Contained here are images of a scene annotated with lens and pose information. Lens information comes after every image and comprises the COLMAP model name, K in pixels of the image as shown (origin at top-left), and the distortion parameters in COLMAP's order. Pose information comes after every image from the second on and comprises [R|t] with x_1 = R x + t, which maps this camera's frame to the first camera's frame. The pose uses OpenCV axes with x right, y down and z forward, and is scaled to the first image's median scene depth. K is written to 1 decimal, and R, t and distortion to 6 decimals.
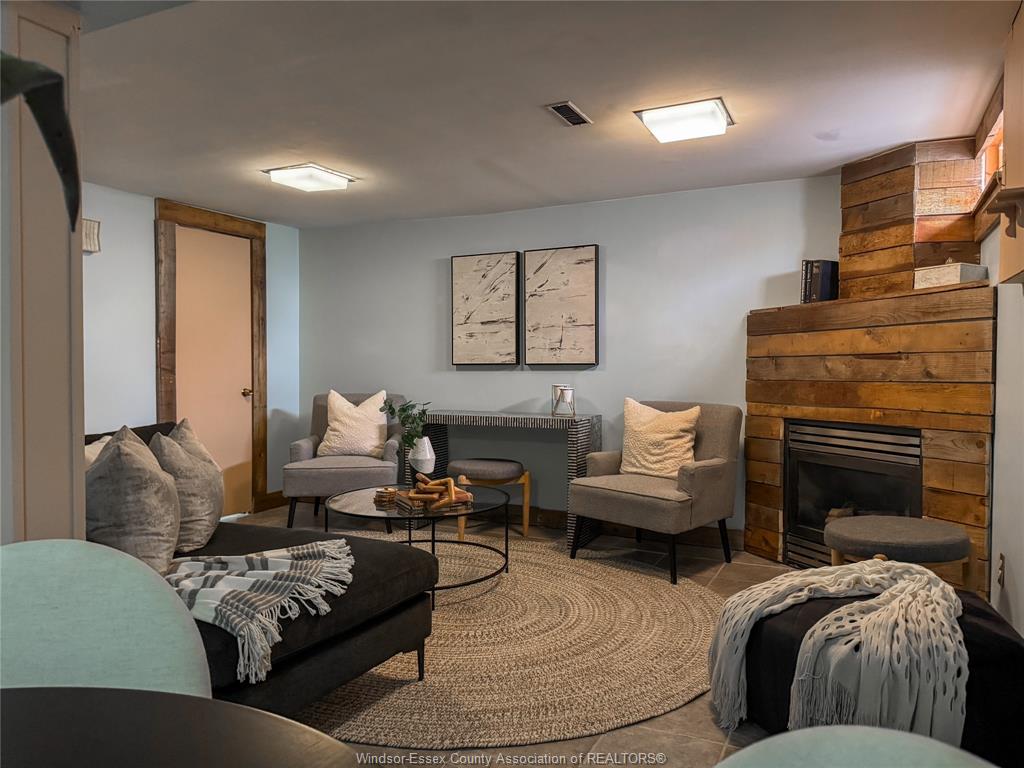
lens RADIAL K [[719.7, 0, 508.1], [0, 719.7, 384.6], [0, 0, 1]] dist [0.077837, -0.103891]
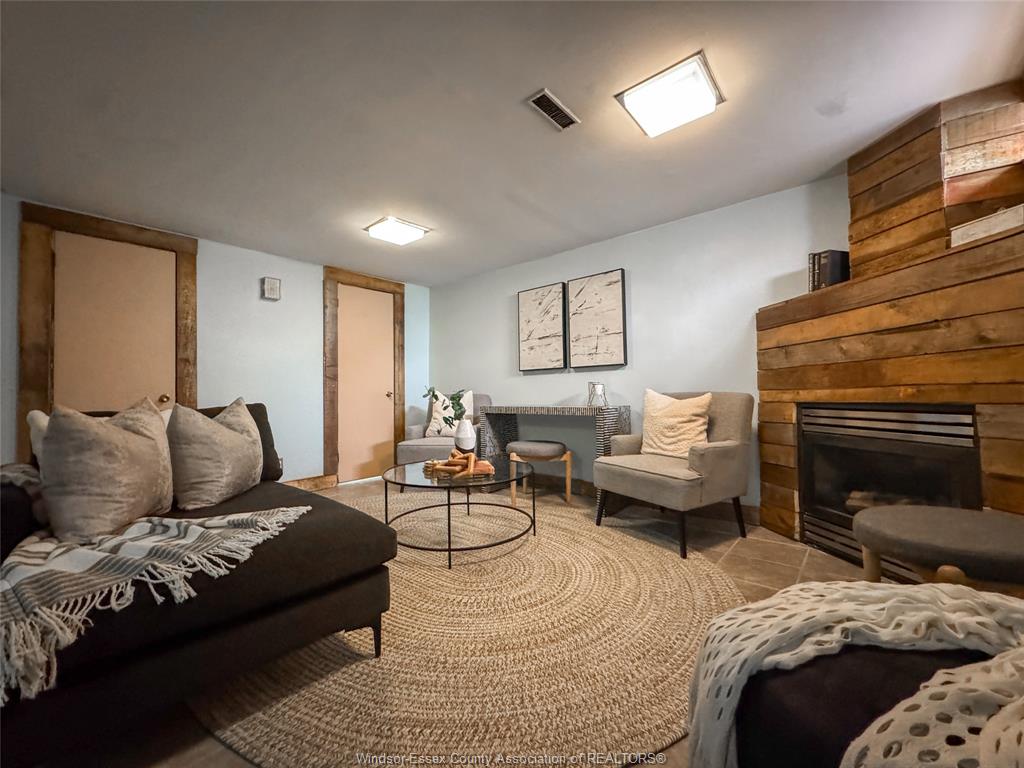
lens RADIAL K [[412.6, 0, 509.1], [0, 412.6, 383.4], [0, 0, 1]] dist [-0.008082, 0.002642]
pose [[0.968493, -0.020270, -0.248213, 0.138877], [0.007967, 0.998694, -0.050471, 0.050373], [0.248912, 0.046903, 0.967390, 0.354298]]
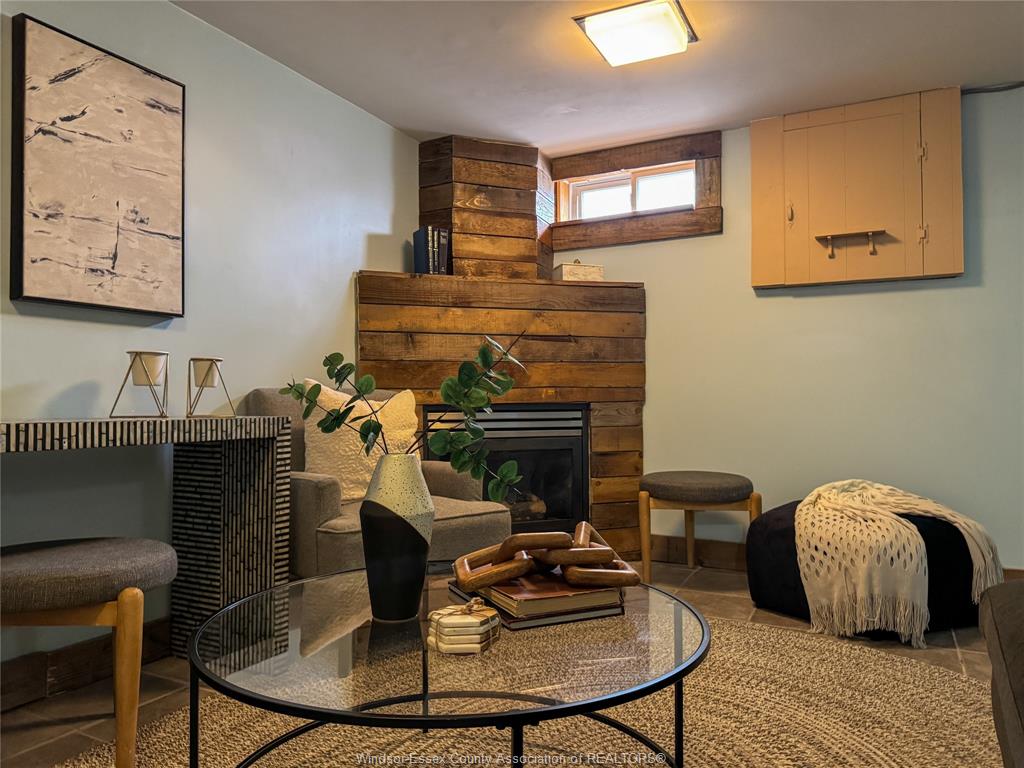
lens RADIAL K [[719.7, 0, 511.5], [0, 719.7, 390.9], [0, 0, 1]] dist [0.077837, -0.103891]
pose [[0.004642, 0.016641, 0.999851, -0.514091], [0.028111, 0.999464, -0.016765, 0.051721], [-0.999594, 0.028184, 0.004172, 1.004434]]
